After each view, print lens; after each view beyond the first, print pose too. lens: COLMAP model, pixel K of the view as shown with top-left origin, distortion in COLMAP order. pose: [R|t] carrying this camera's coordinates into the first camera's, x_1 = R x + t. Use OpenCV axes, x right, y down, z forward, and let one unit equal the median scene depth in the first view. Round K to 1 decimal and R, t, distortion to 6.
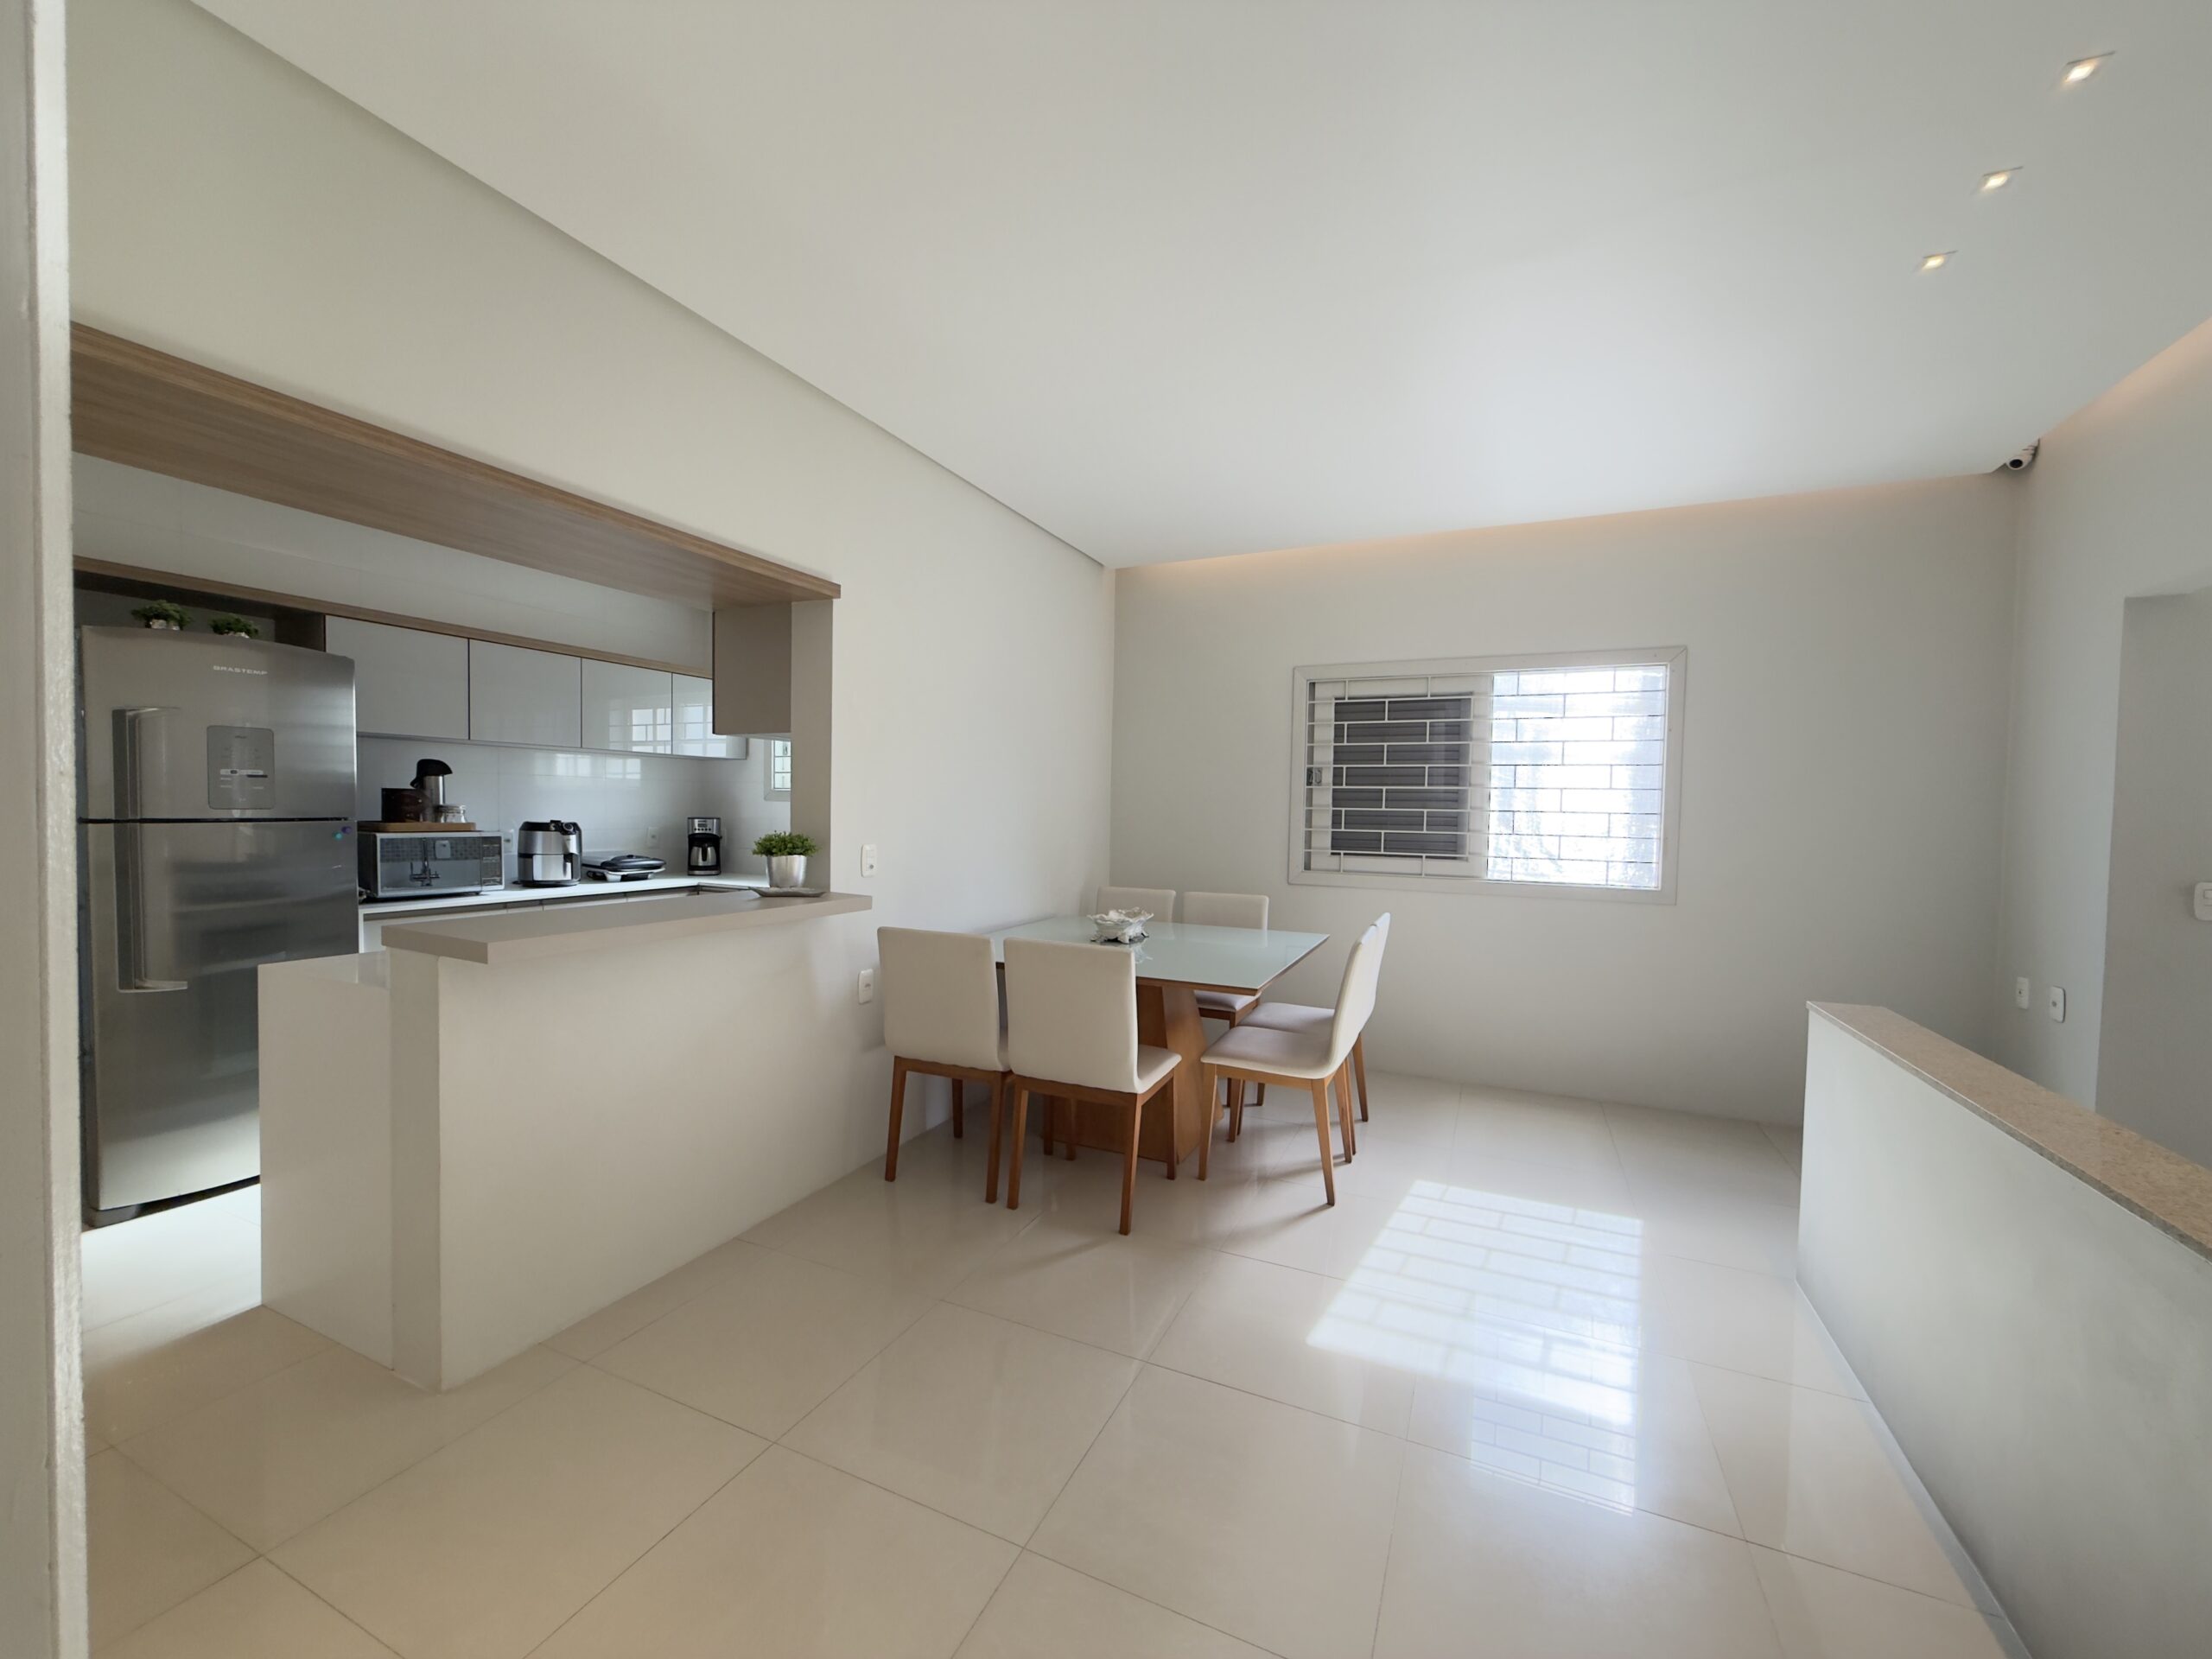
lens RADIAL K [[887.2, 0, 1062.9], [0, 887.2, 827.9], [0, 0, 1]] dist [0.001749, 0.000153]
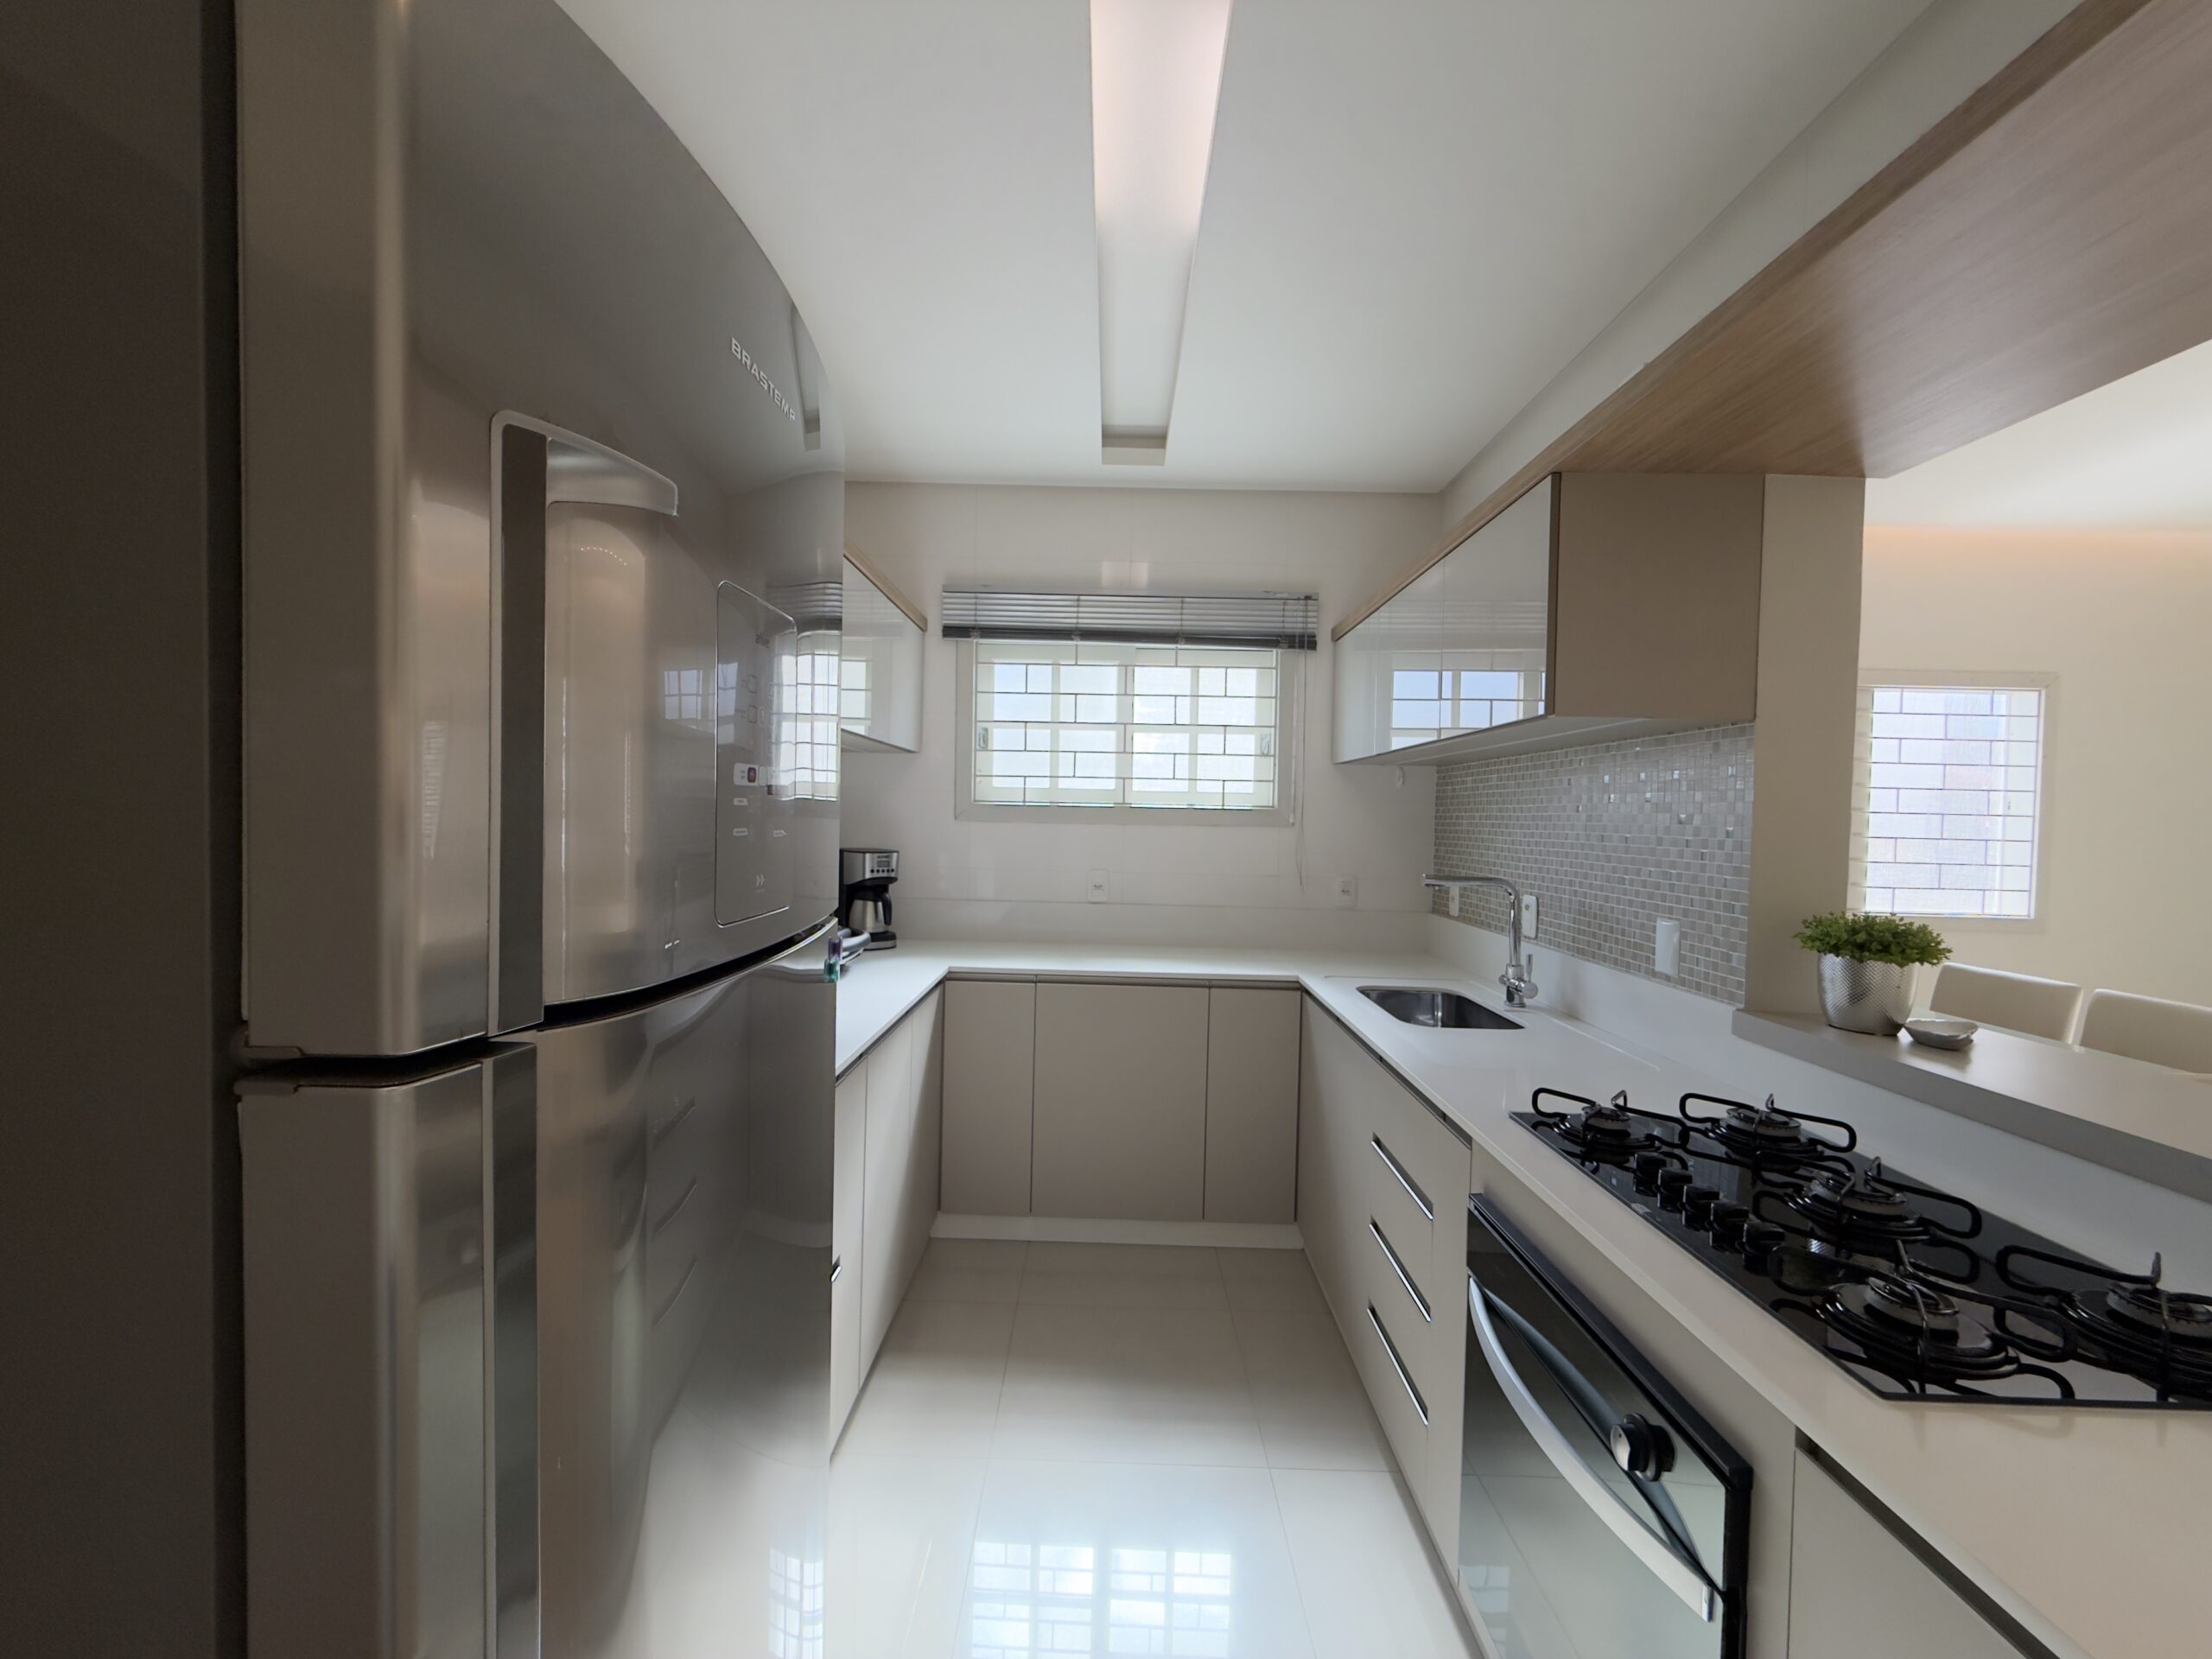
lens RADIAL K [[887.2, 0, 1092.0], [0, 887.2, 826.5], [0, 0, 1]] dist [0.001749, 0.000153]
pose [[0.906648, -0.002421, 0.421882, -0.619703], [0.003546, 0.999992, -0.001881, -0.030647], [-0.421874, 0.003201, 0.906649, 0.492658]]
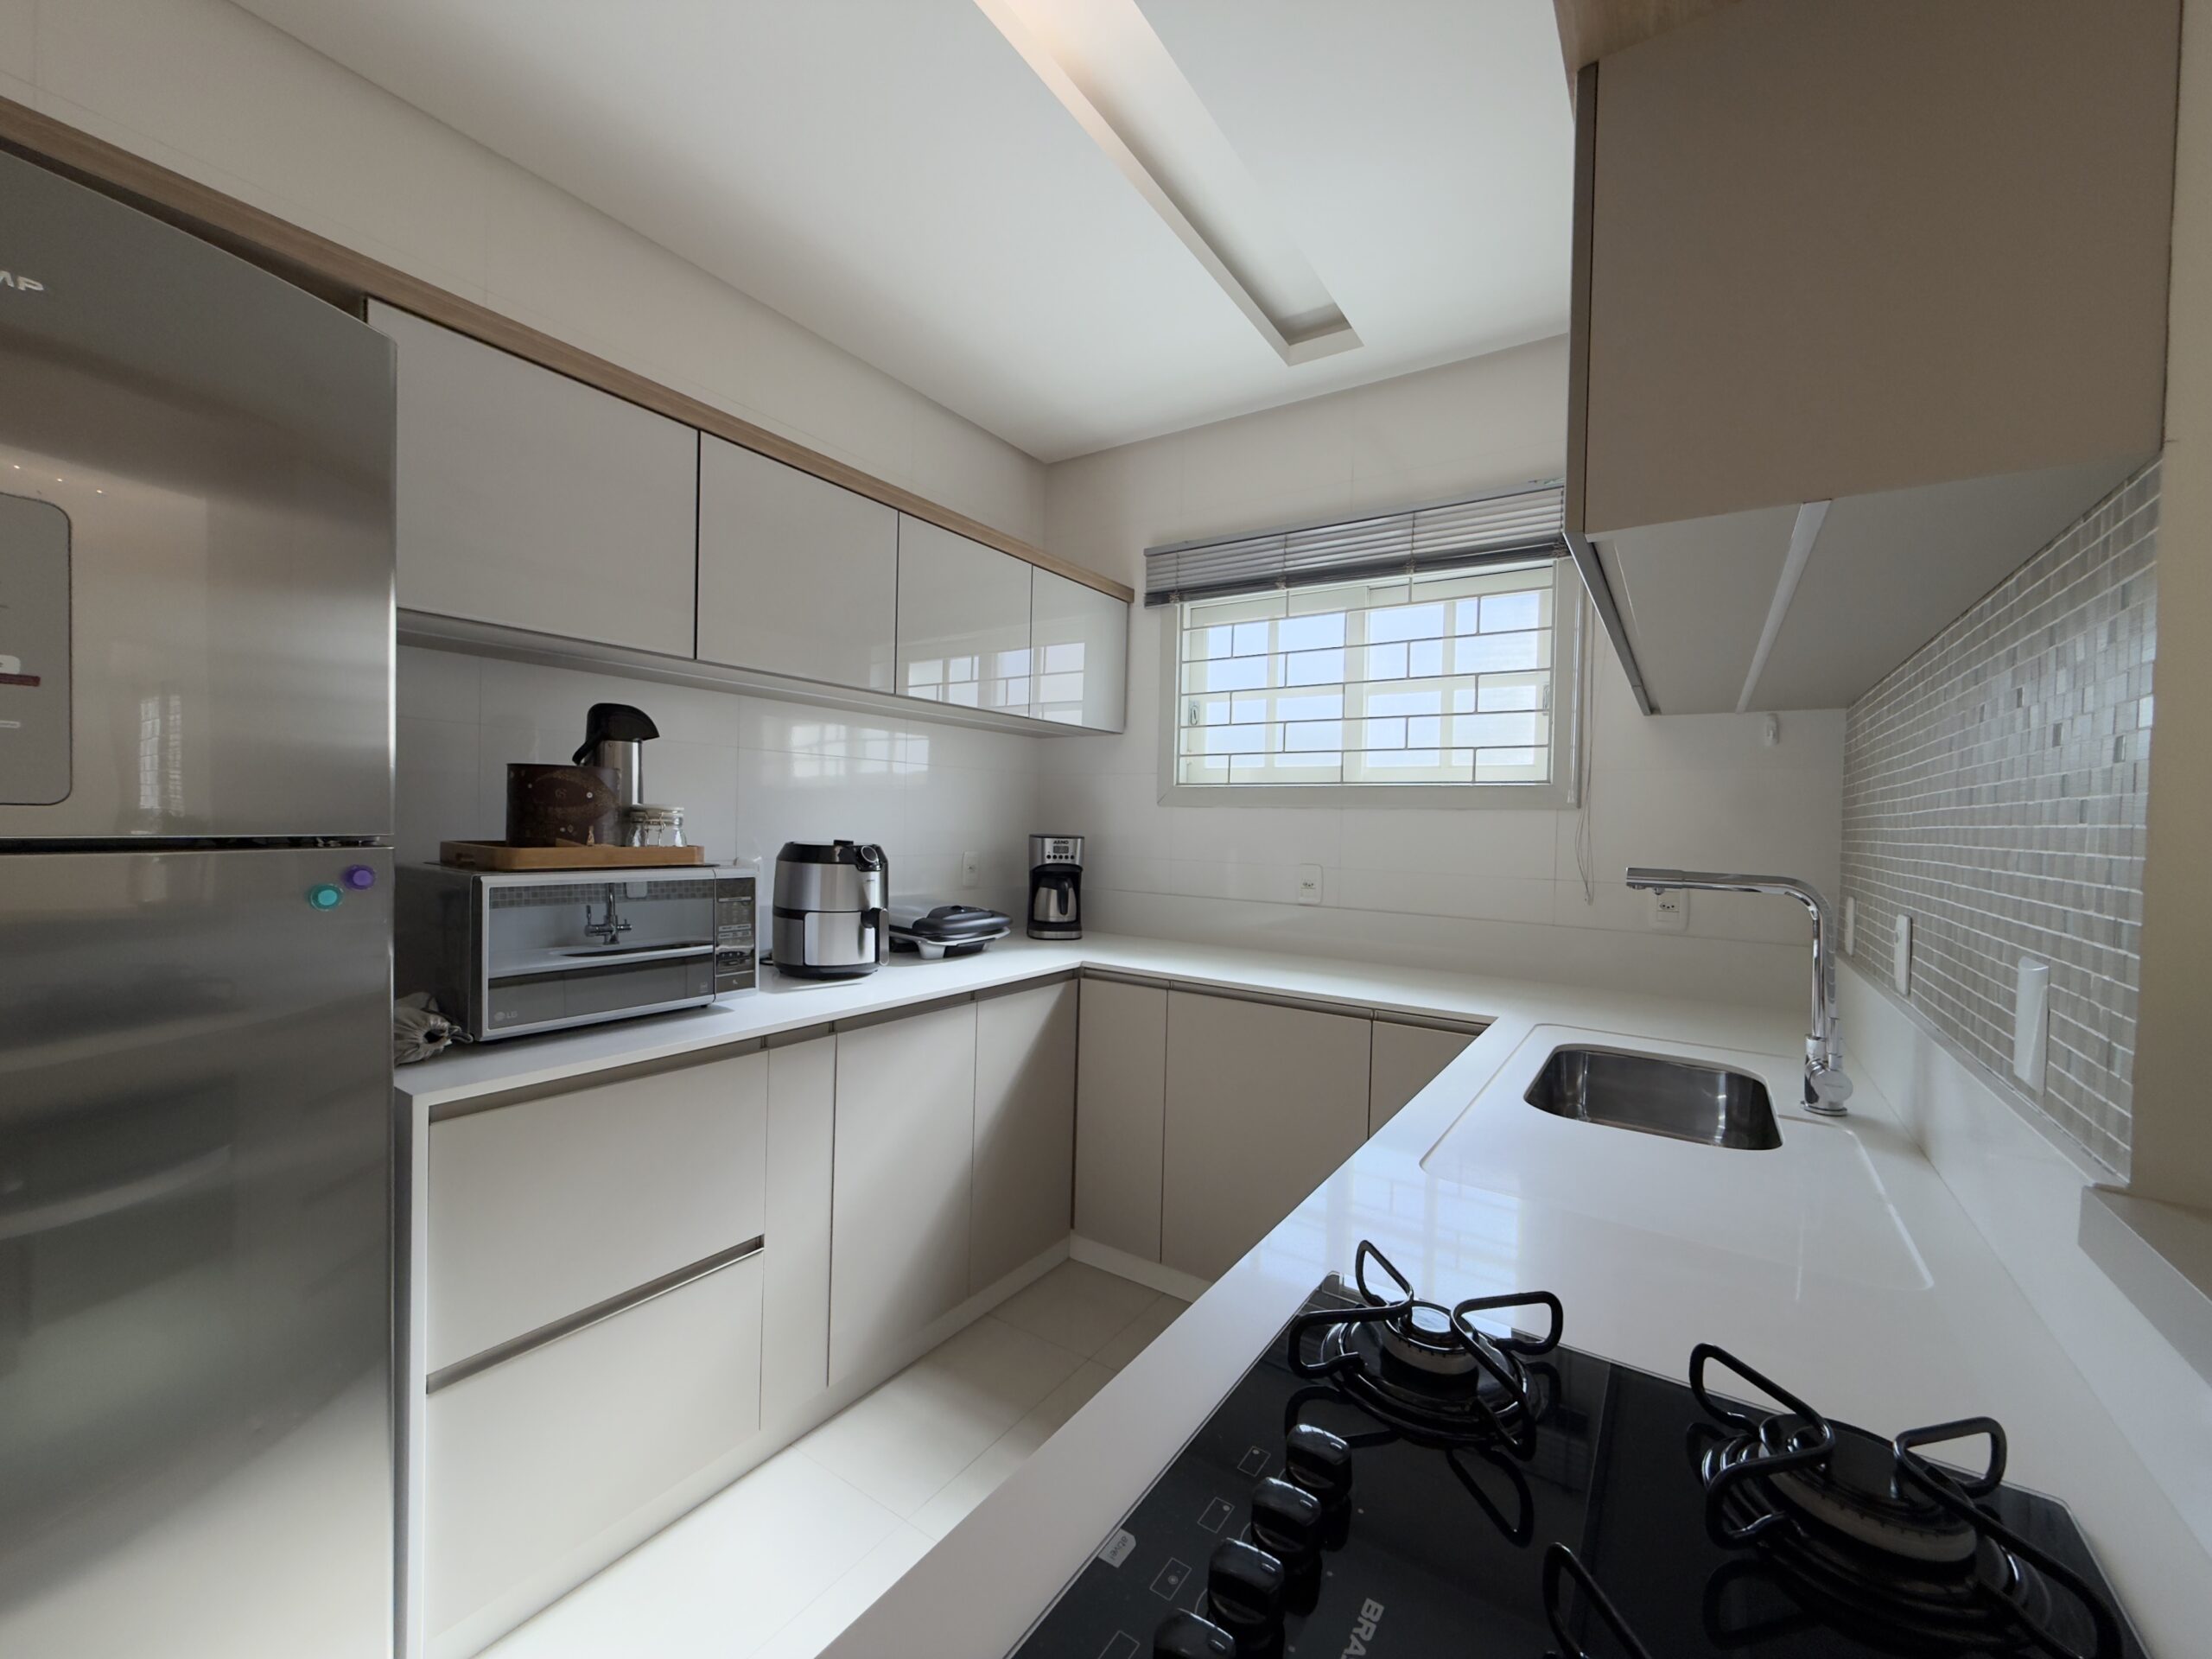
lens RADIAL K [[887.2, 0, 1042.4], [0, 887.2, 814.9], [0, 0, 1]] dist [0.001749, 0.000153]
pose [[0.983545, 0.006418, -0.180548, -0.374764], [-0.011858, 0.999507, -0.029066, -0.009846], [0.180273, 0.030729, 0.983137, 0.536383]]
